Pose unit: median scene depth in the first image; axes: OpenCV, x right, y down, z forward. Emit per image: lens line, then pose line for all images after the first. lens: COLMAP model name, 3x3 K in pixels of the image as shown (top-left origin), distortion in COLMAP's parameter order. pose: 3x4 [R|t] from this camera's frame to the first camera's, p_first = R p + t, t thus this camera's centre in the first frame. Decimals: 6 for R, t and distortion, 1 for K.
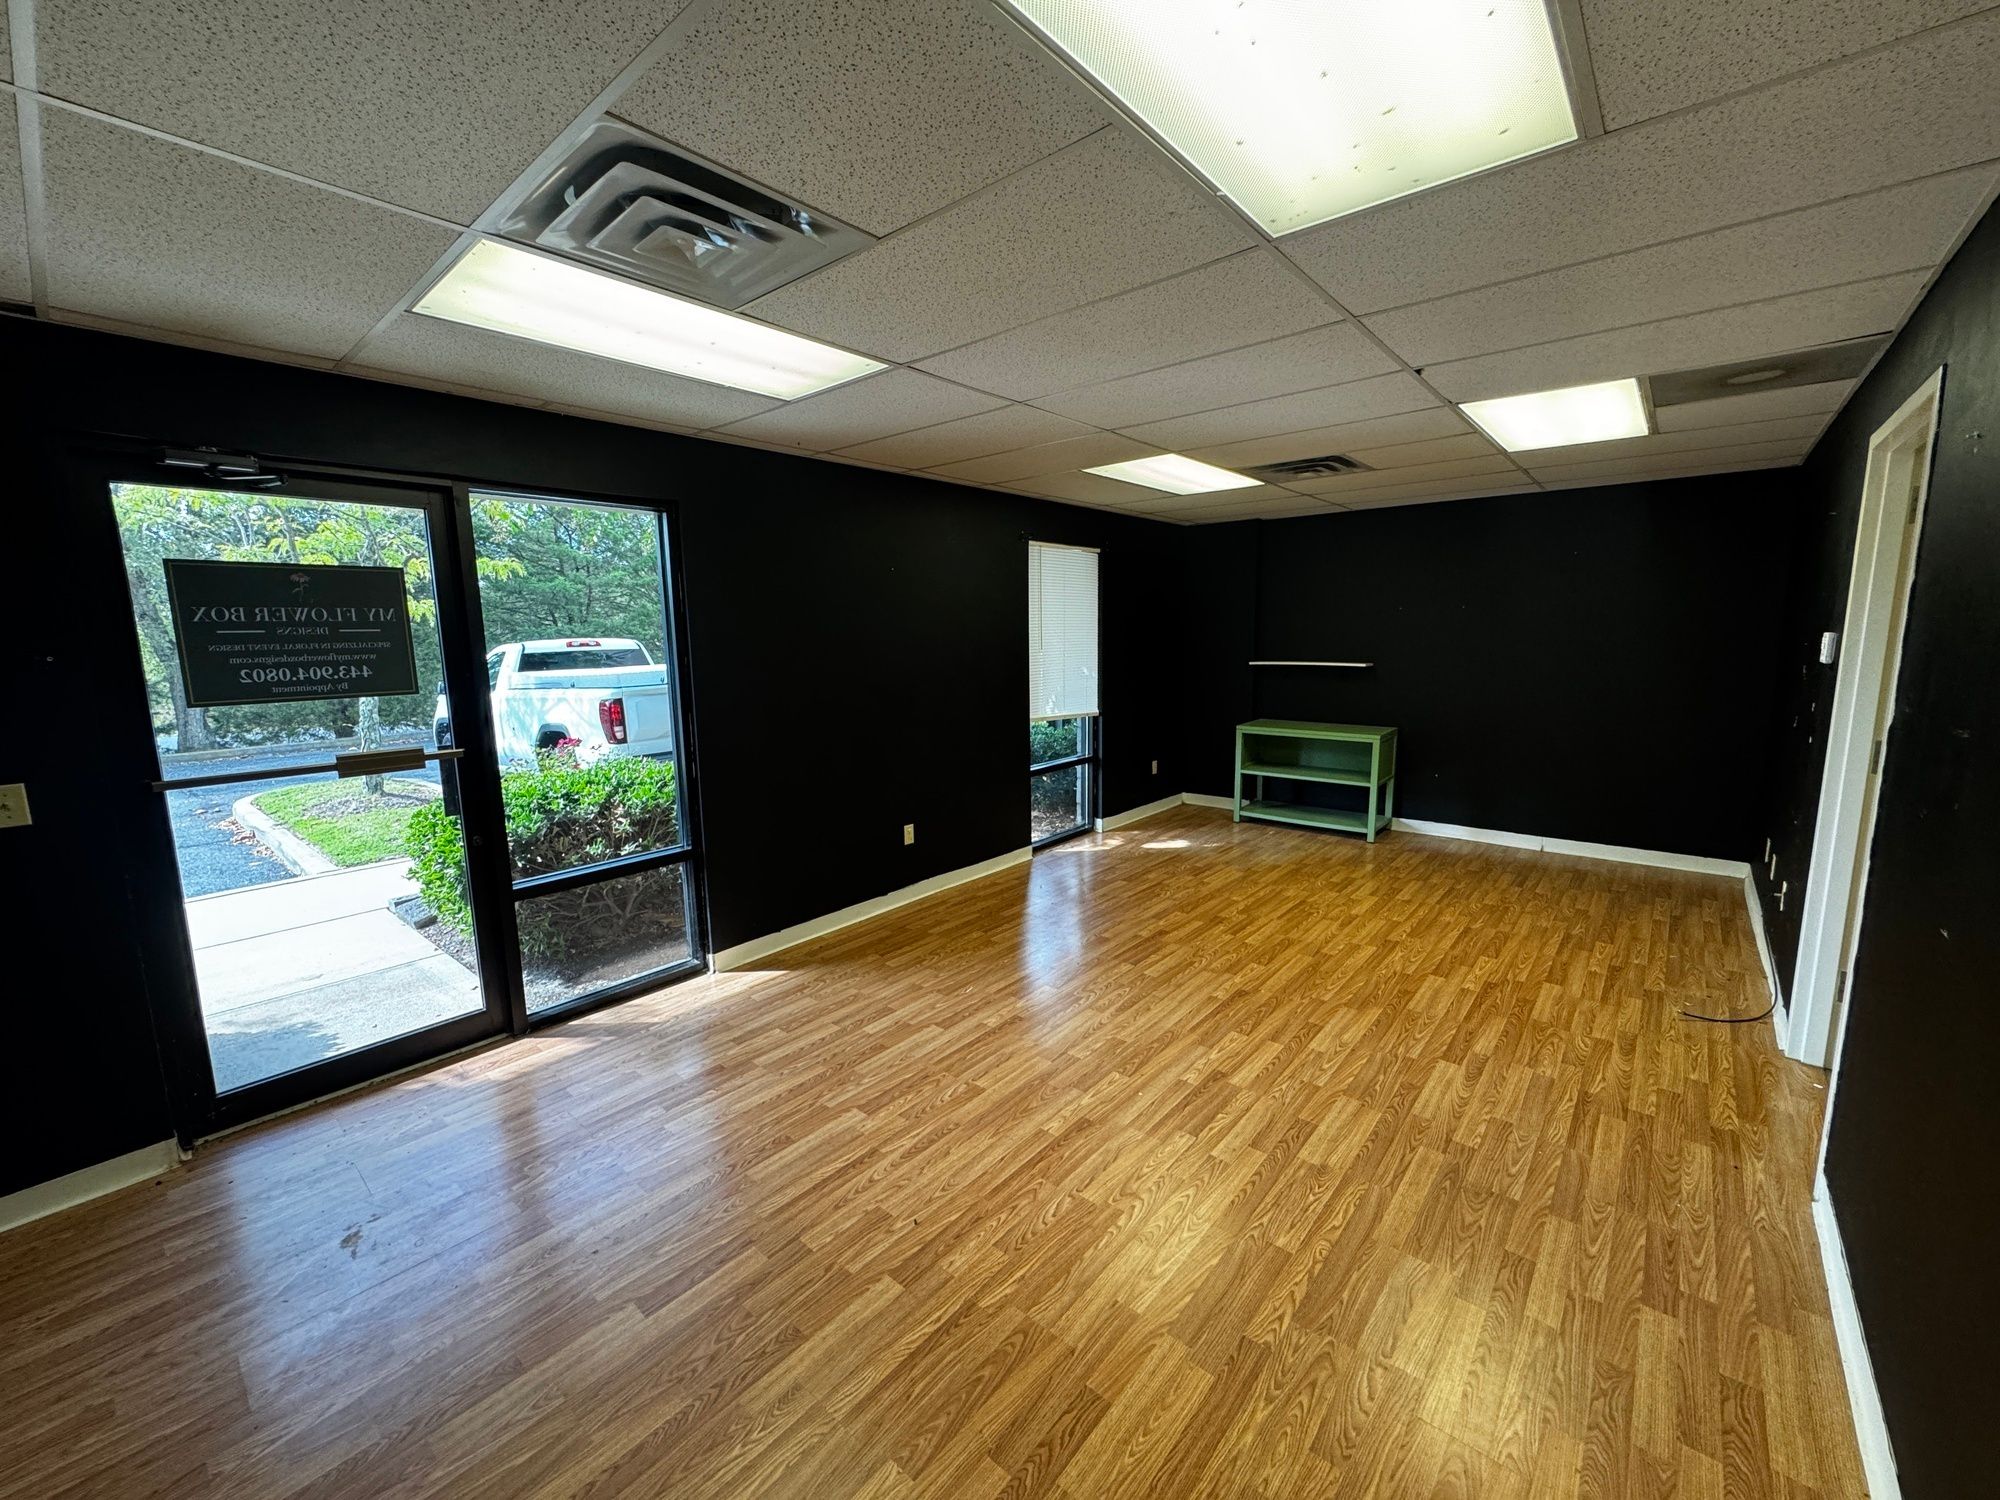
lens RADIAL K [[798.1, 0, 1000.0], [0, 798.1, 750.0], [0, 0, 1]] dist [0.000020, 0.000156]
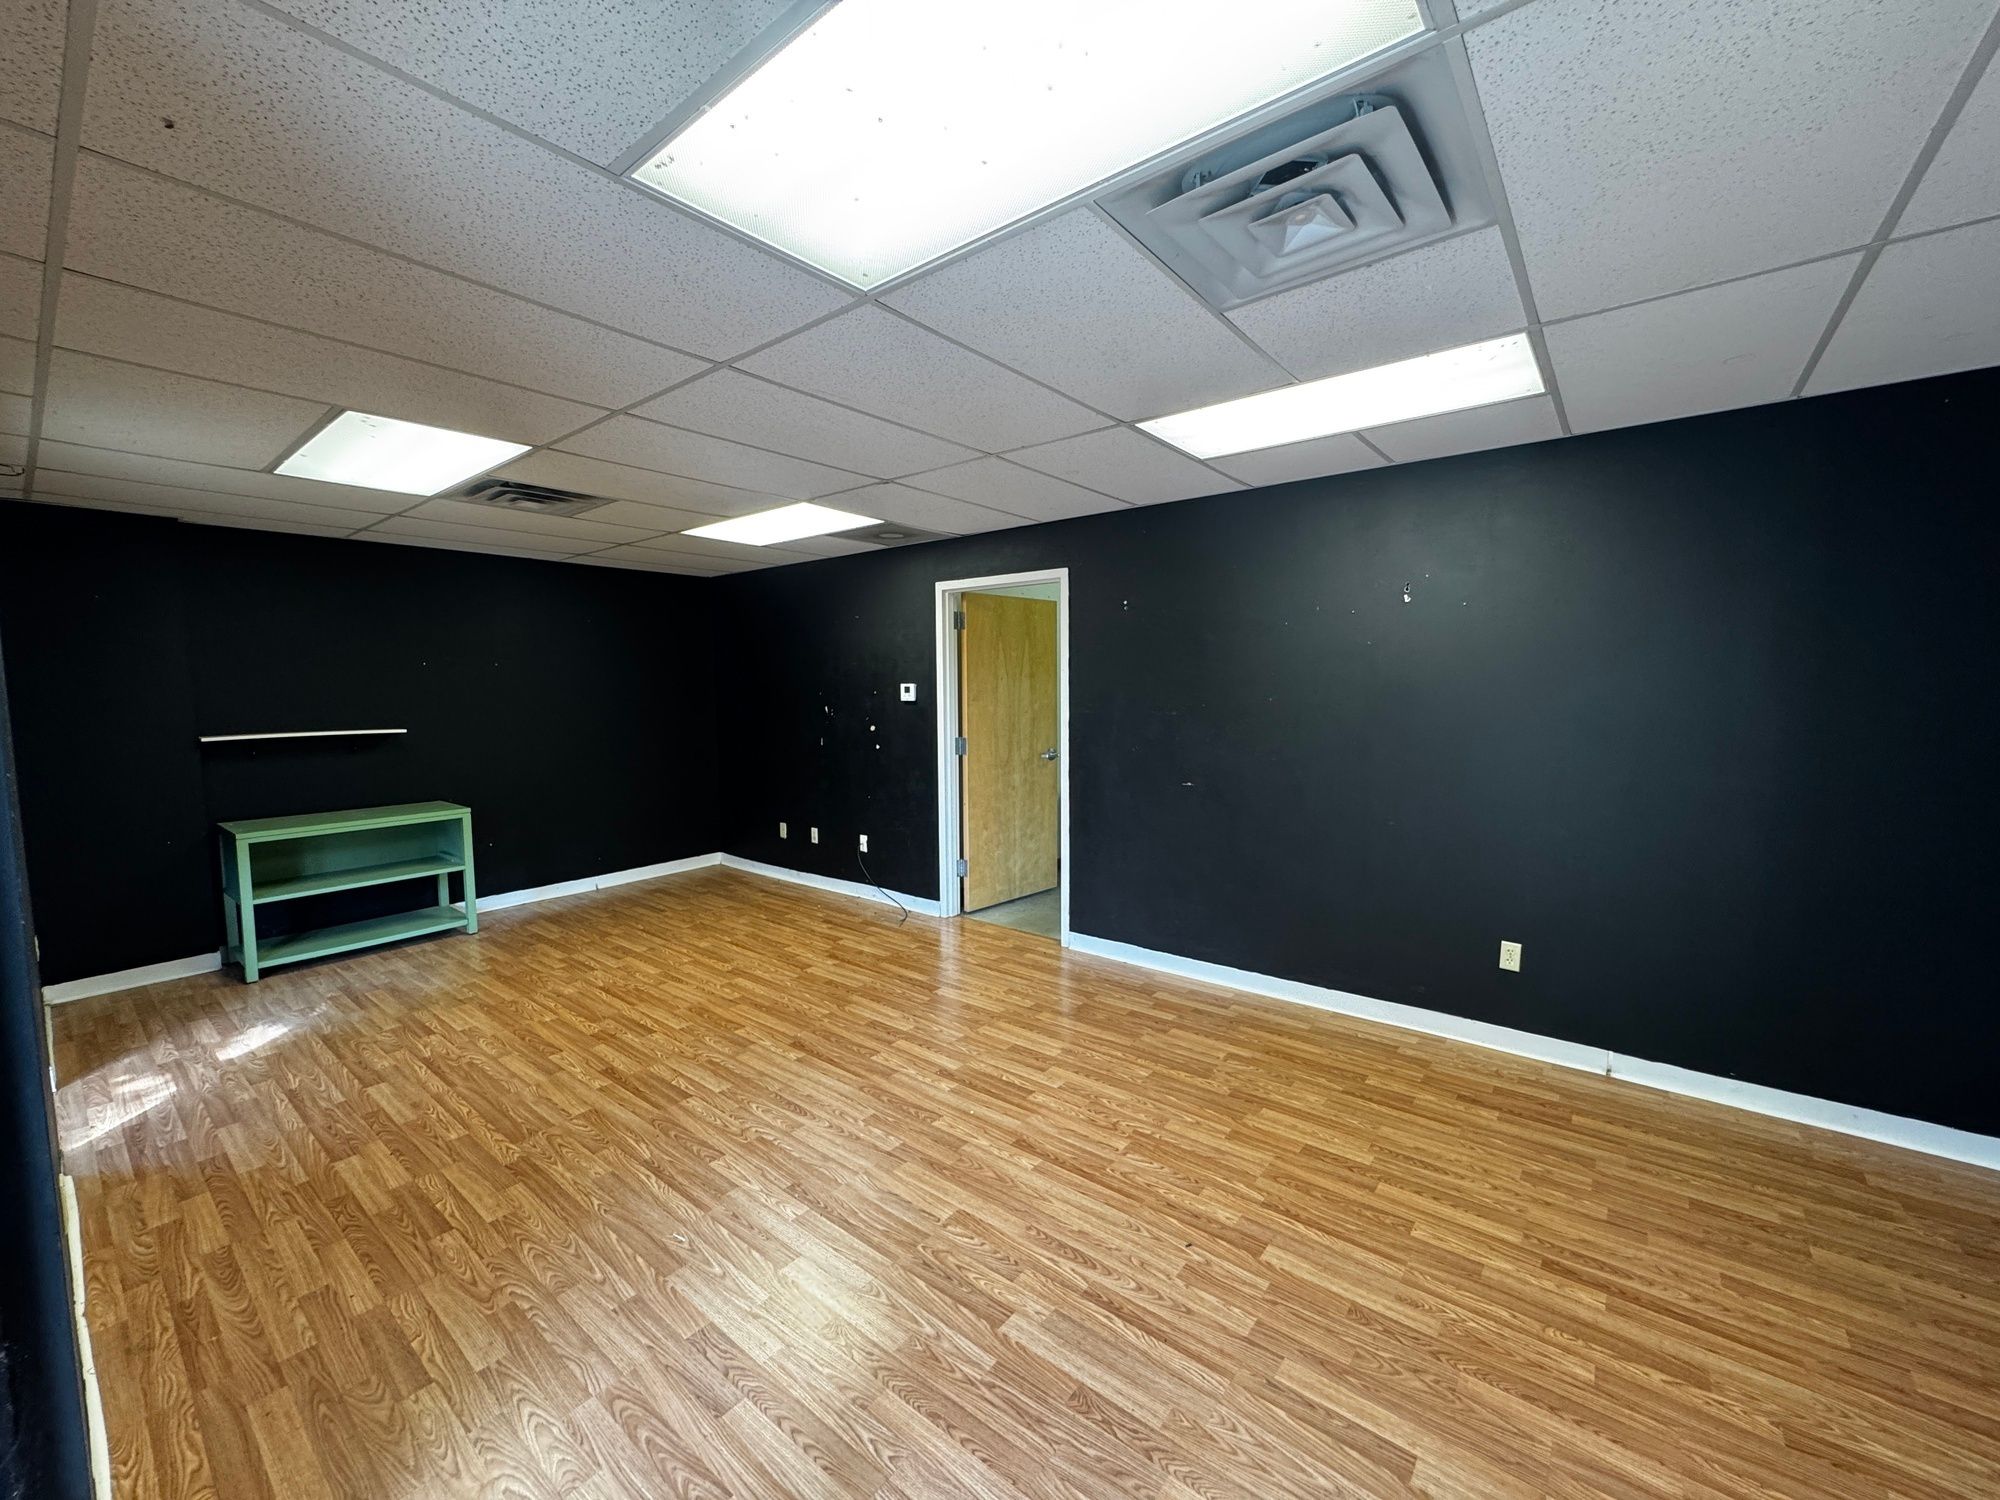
lens RADIAL K [[798.1, 0, 1000.0], [0, 798.1, 750.0], [0, 0, 1]] dist [0.000020, 0.000156]
pose [[-0.034027, -0.068643, 0.997061, -0.641064], [0.160564, 0.984304, 0.073244, -0.080697], [-0.986439, 0.162584, -0.022471, 0.702645]]
